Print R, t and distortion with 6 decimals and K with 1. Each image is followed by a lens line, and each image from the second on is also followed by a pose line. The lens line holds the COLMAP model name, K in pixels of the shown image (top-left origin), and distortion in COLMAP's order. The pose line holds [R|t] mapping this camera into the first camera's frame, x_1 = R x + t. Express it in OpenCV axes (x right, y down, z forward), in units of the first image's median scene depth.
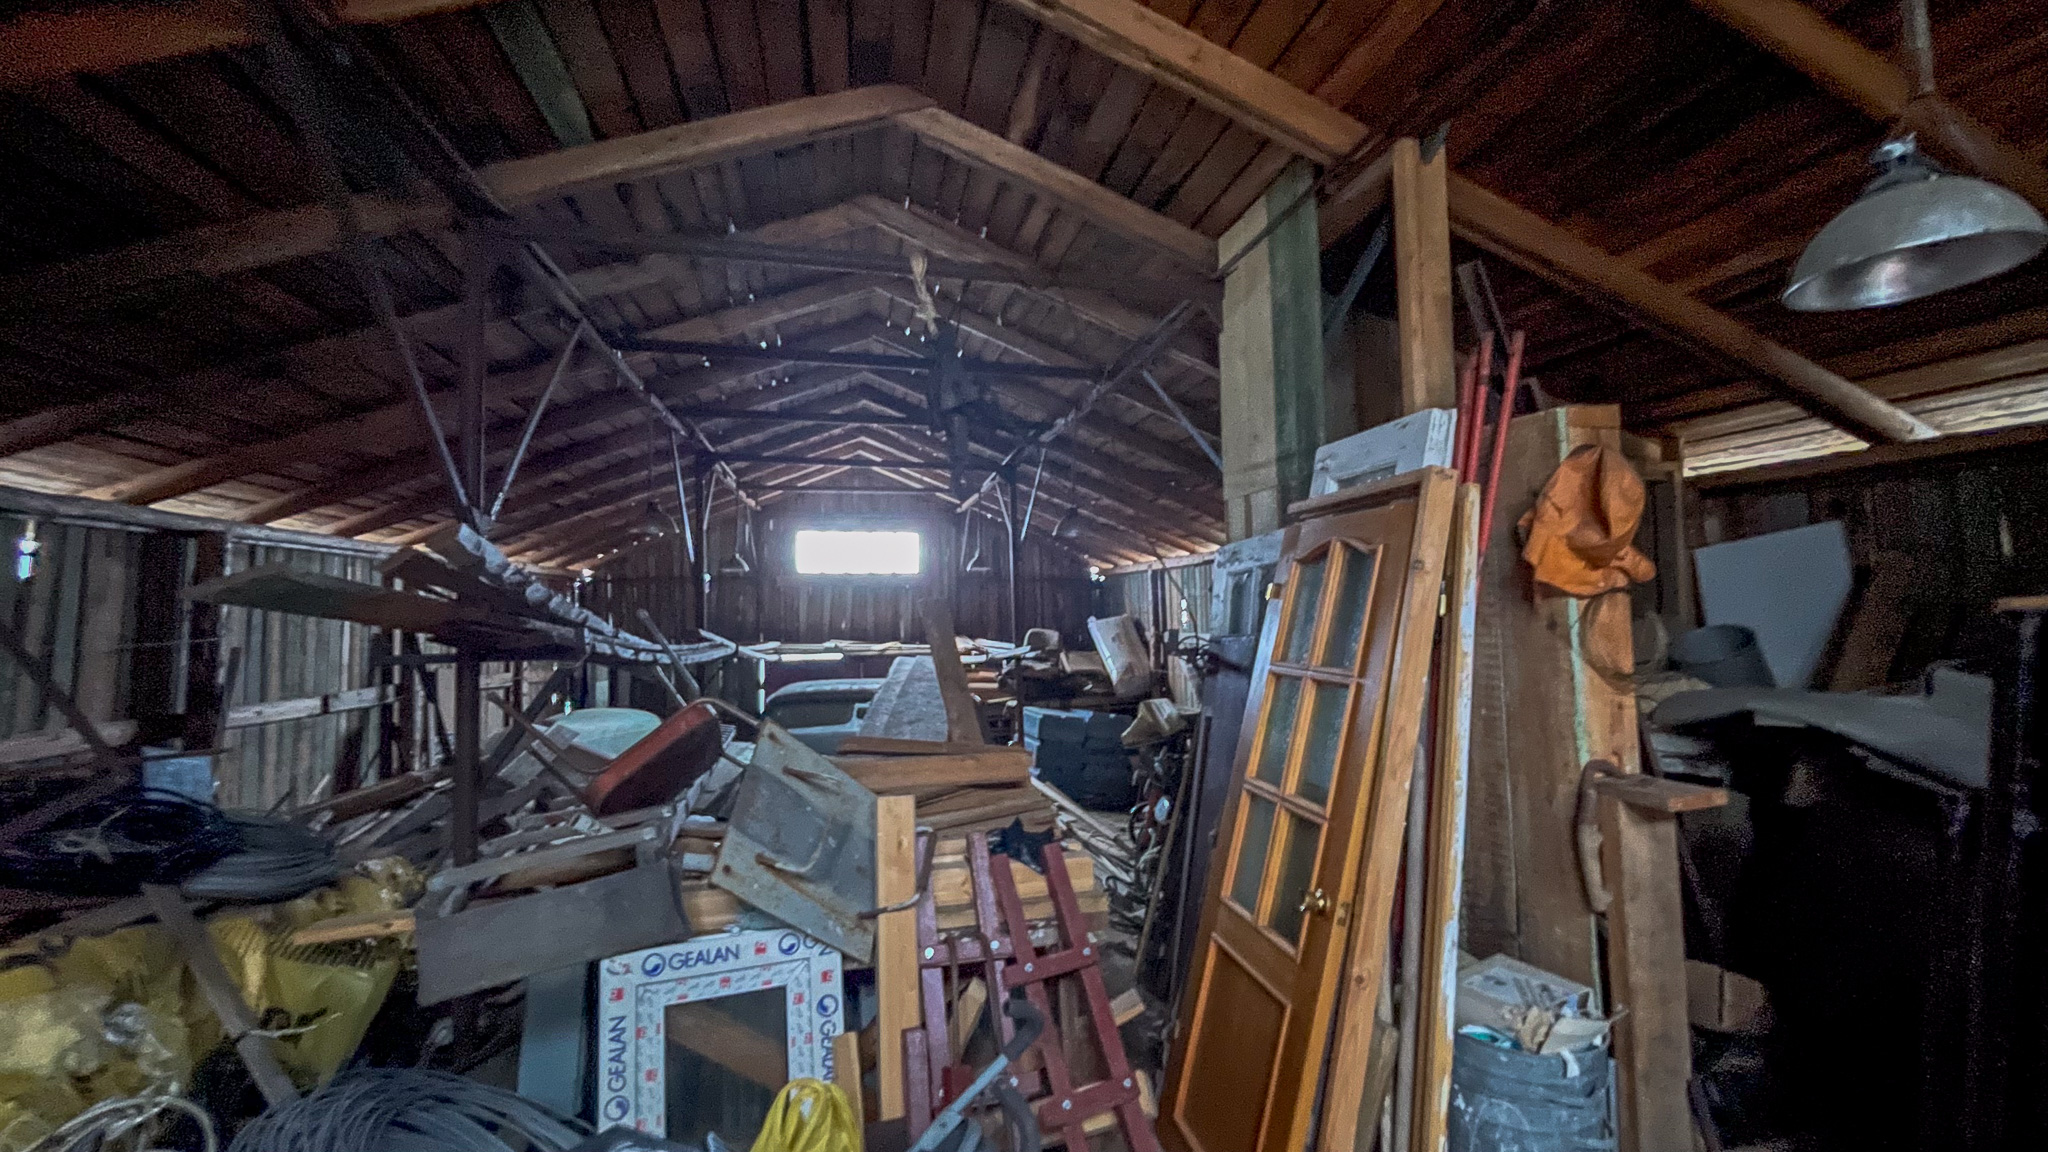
lens RADIAL K [[835.0, 0, 1023.4], [0, 835.0, 574.6], [0, 0, 1]] dist [0.002595, 0.000114]
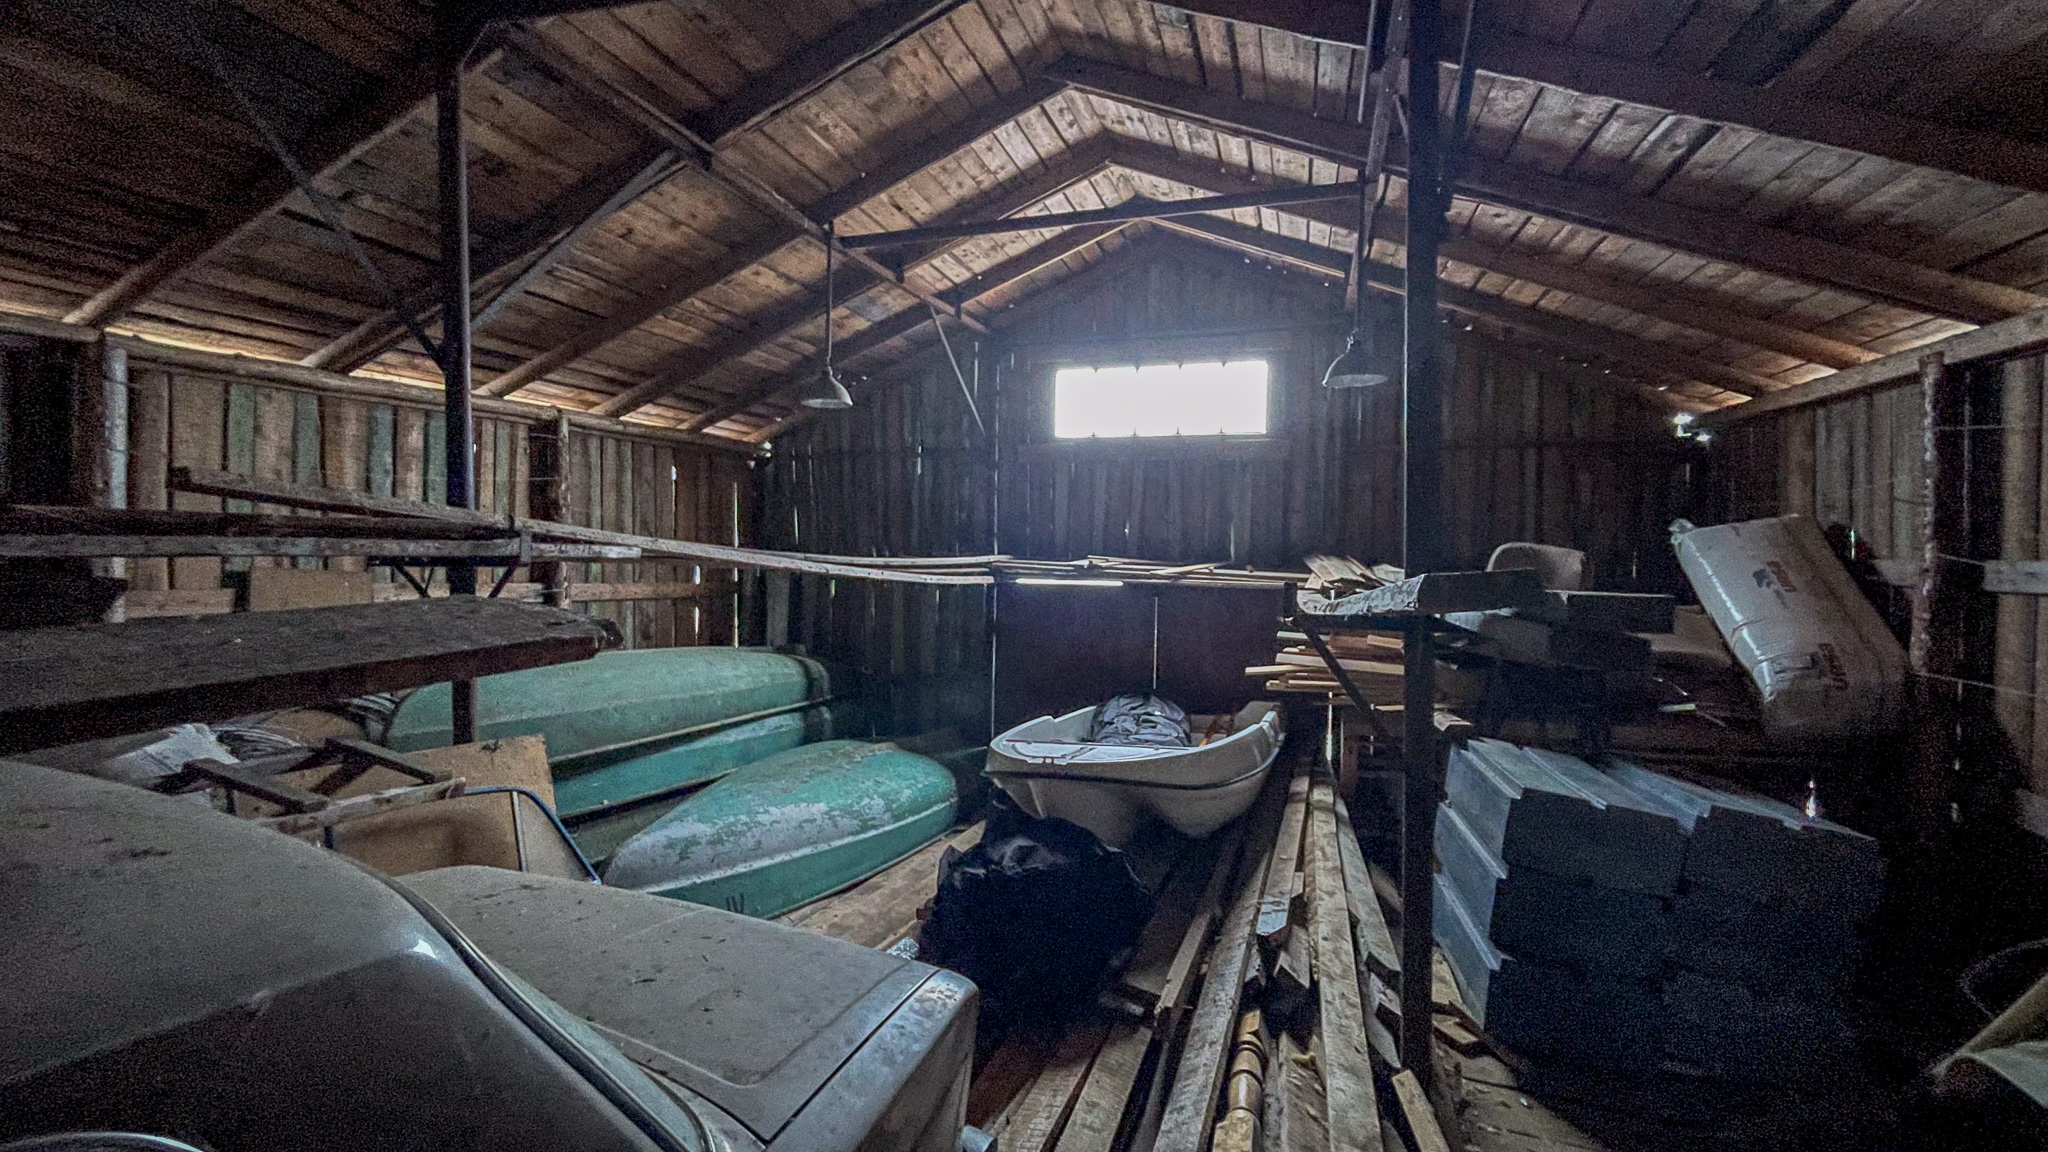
lens RADIAL K [[835.0, 0, 1025.3], [0, 835.0, 571.2], [0, 0, 1]] dist [0.002595, 0.000114]
pose [[0.861351, 0.041844, -0.506284, 0.014538], [-0.000481, 0.996669, 0.081555, 0.043975], [0.508010, -0.070004, 0.858502, 0.500978]]
